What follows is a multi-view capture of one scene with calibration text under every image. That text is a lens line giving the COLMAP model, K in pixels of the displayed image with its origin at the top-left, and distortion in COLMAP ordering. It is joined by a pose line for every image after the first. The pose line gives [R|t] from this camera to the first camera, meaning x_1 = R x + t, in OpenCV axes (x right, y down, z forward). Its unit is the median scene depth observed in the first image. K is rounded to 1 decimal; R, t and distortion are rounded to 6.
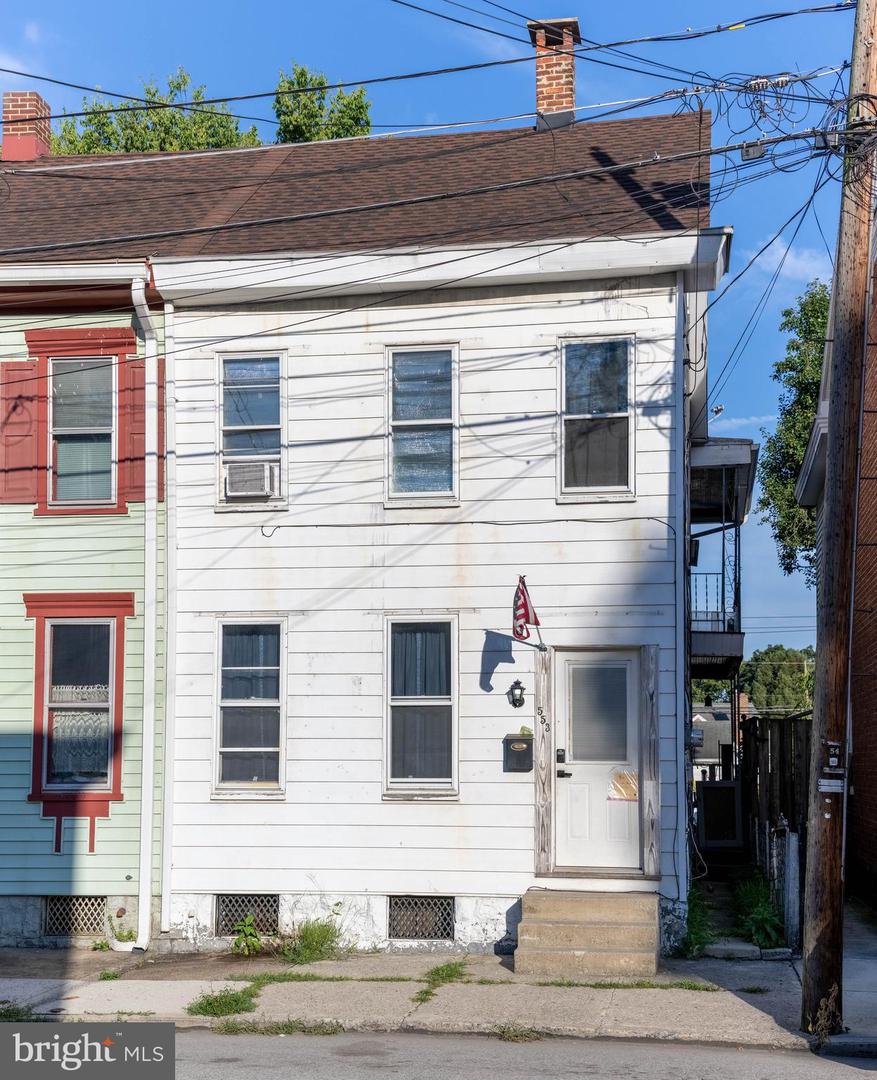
lens RADIAL K [[1433.7, 0, 438.5], [0, 1433.7, 538.3], [0, 0, 1]] dist [0.206638, 0.000000]
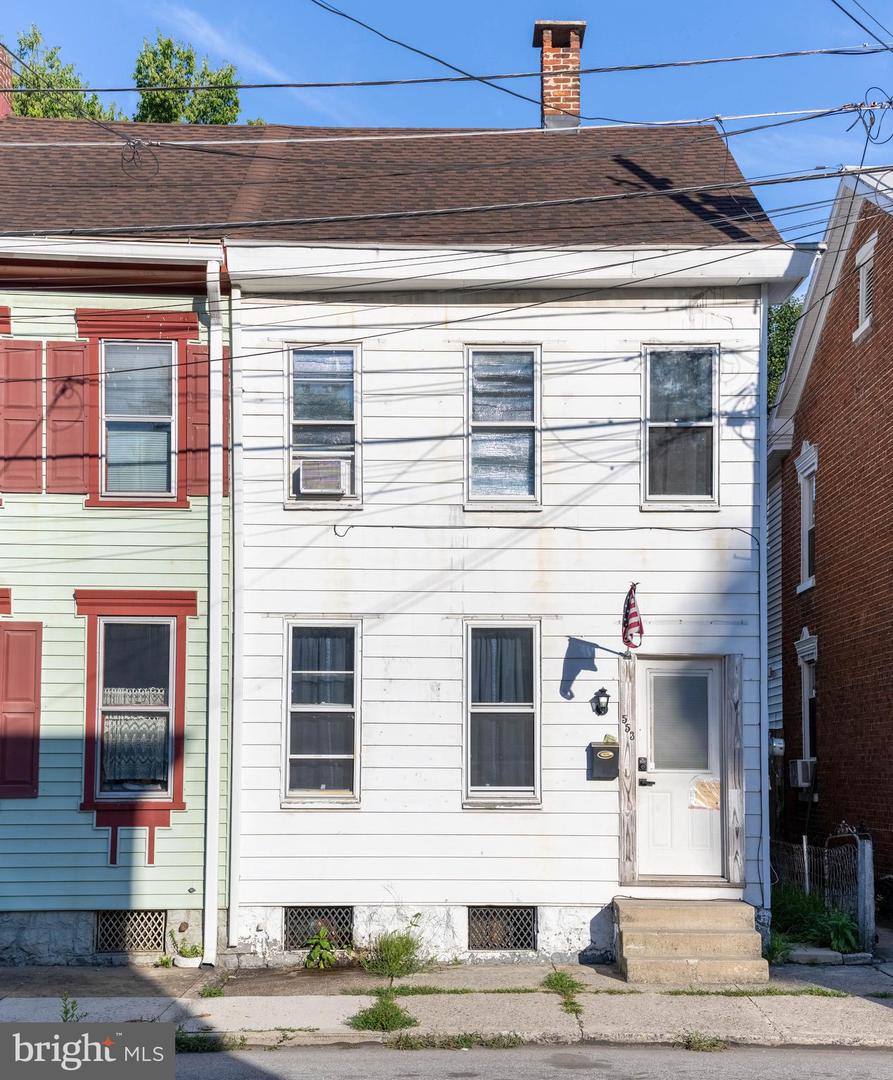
lens RADIAL K [[1465.5, 0, 445.8], [0, 1465.5, 550.0], [0, 0, 1]] dist [0.205895, 0.000000]
pose [[0.985078, 0.025577, 0.170196, -0.220535], [-0.026528, 0.999643, 0.003315, 0.003077], [-0.170050, -0.007781, 0.985405, 0.018536]]
